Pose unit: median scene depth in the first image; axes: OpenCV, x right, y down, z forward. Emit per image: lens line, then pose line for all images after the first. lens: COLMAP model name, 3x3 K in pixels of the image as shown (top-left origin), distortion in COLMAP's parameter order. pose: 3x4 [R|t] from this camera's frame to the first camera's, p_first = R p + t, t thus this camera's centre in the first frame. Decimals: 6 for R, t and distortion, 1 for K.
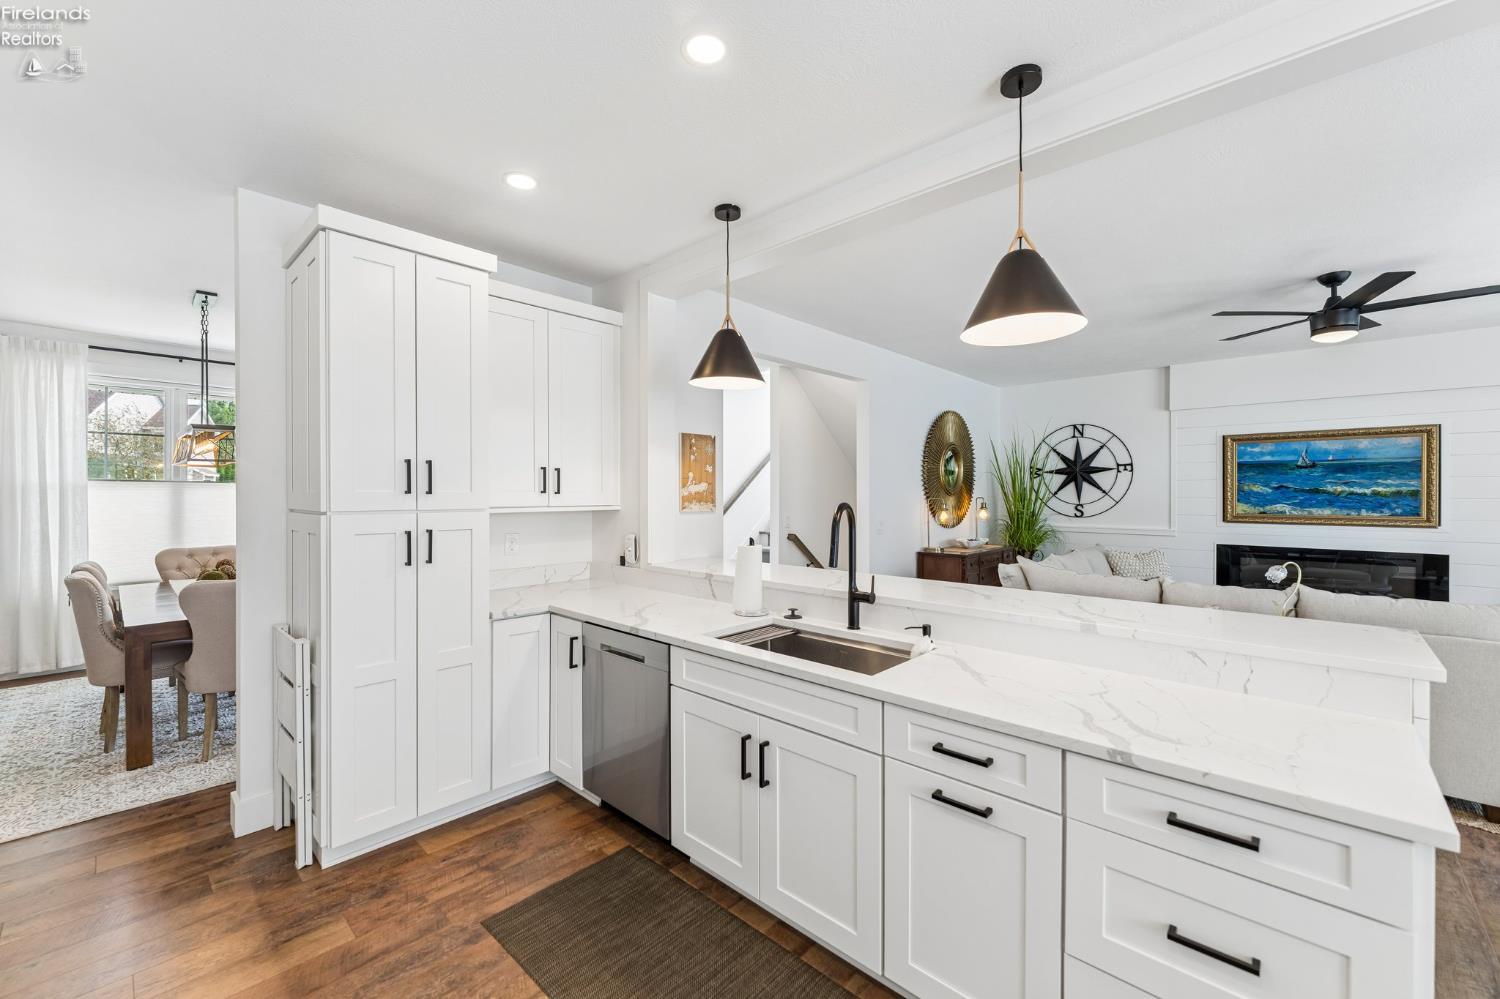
lens RADIAL K [[602.6, 0, 744.2], [0, 602.6, 496.4], [0, 0, 1]] dist [-0.003282, 0.000423]
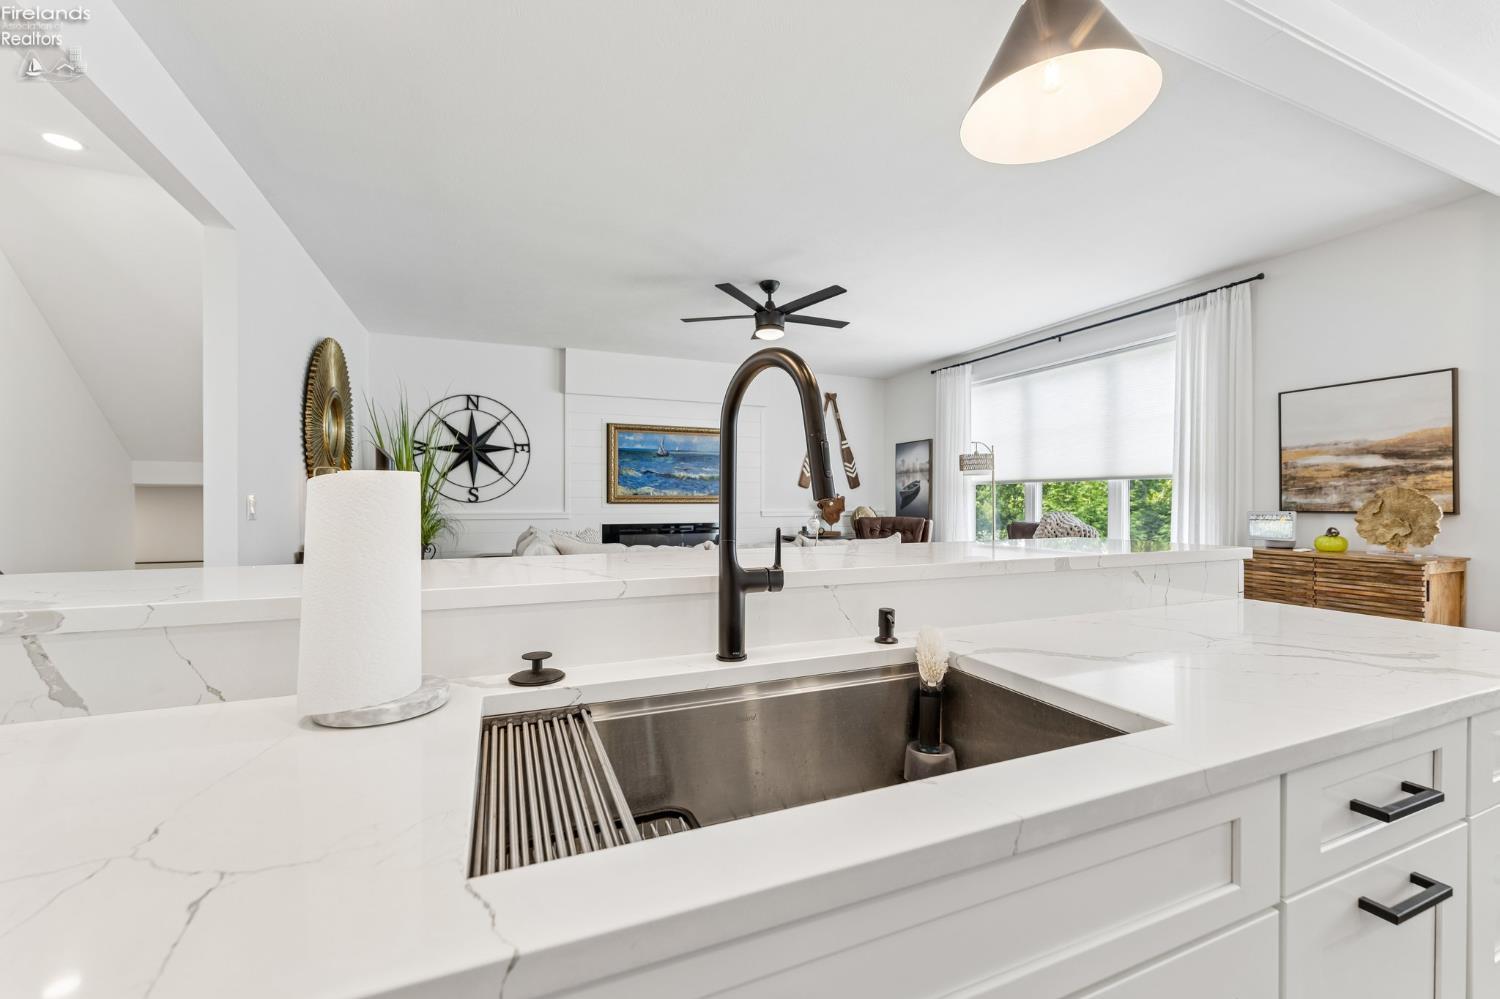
lens RADIAL K [[602.6, 0, 755.8], [0, 602.6, 501.0], [0, 0, 1]] dist [-0.003282, 0.000423]
pose [[0.405266, 0.000907, 0.914198, -0.085917], [0.004708, 0.999984, -0.003079, 0.045287], [-0.914187, 0.005552, 0.405256, 0.339055]]
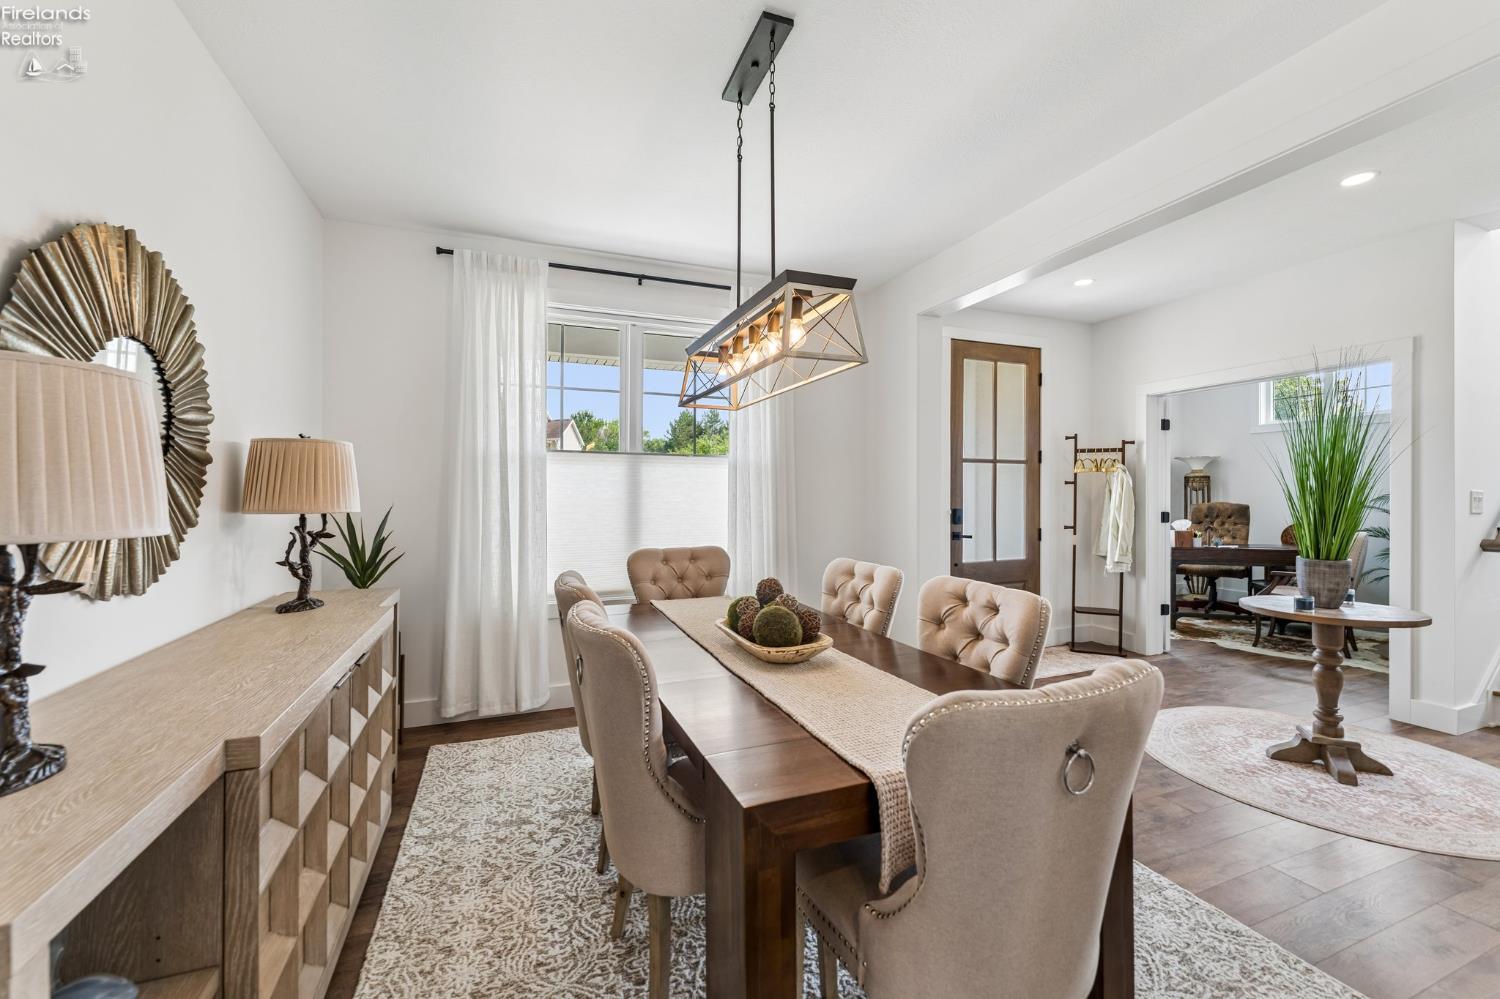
lens RADIAL K [[602.6, 0, 738.6], [0, 602.6, 492.7], [0, 0, 1]] dist [-0.003282, 0.000423]
pose [[0.901621, -0.006744, -0.432474, -0.500973], [0.001827, 0.999929, -0.011785, 0.028524], [0.432523, 0.009836, 0.901569, 0.391708]]
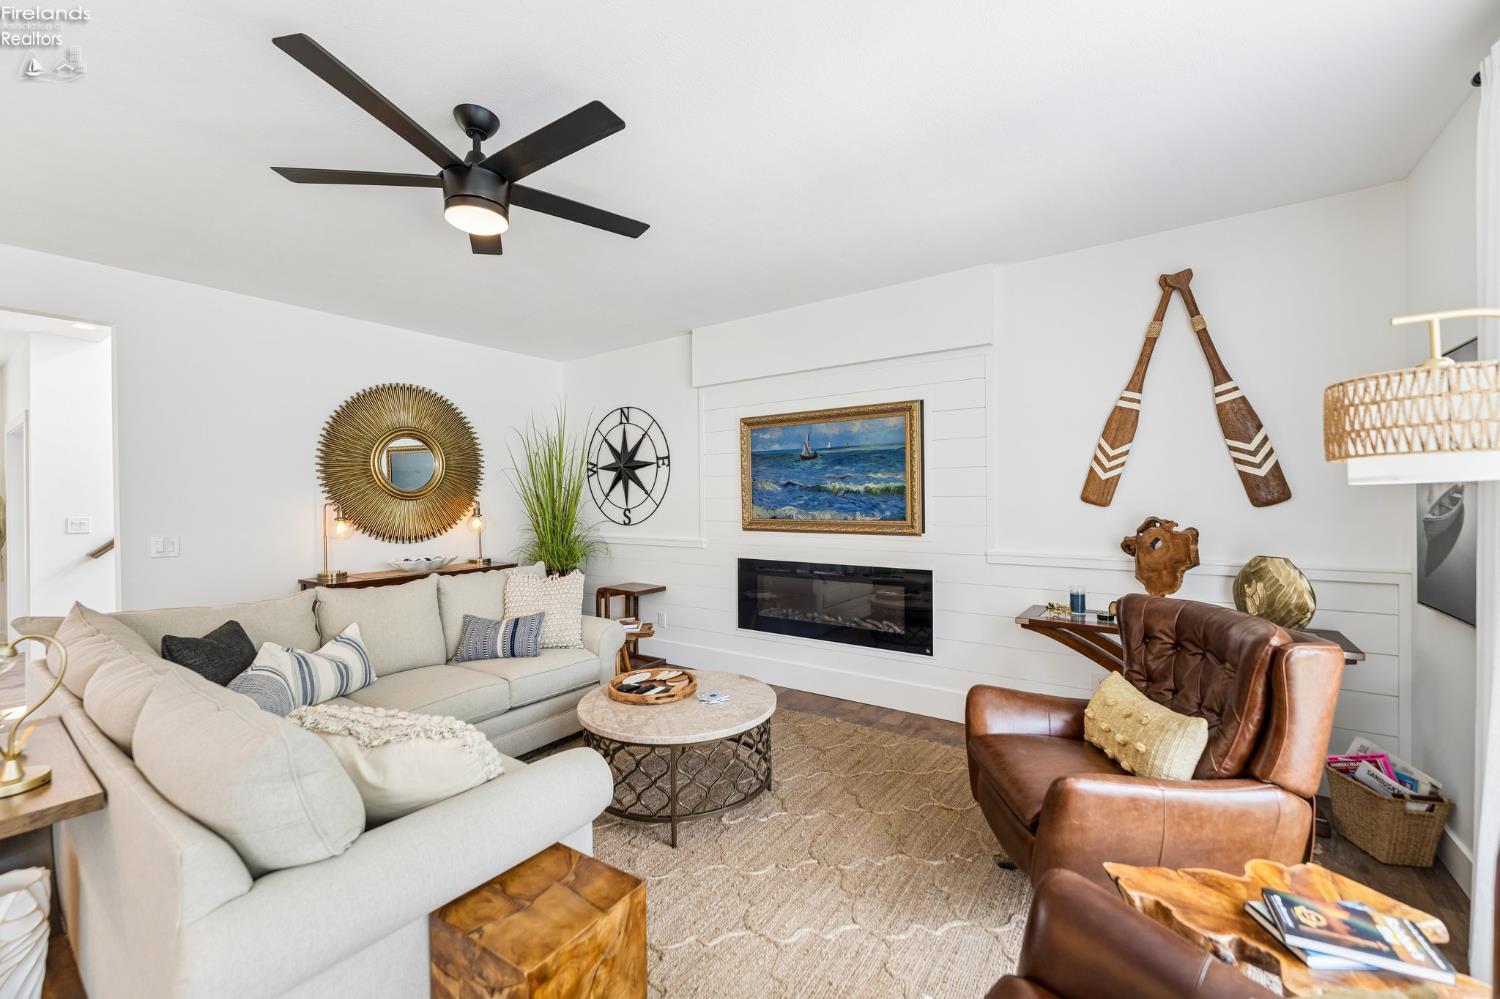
lens RADIAL K [[602.6, 0, 746.5], [0, 602.6, 498.3], [0, 0, 1]] dist [-0.003282, 0.000423]
pose [[0.991493, -0.008763, 0.129864, 0.742308], [0.009503, 0.999942, -0.005079, 0.006034], [-0.129812, 0.006270, 0.991519, 0.241354]]
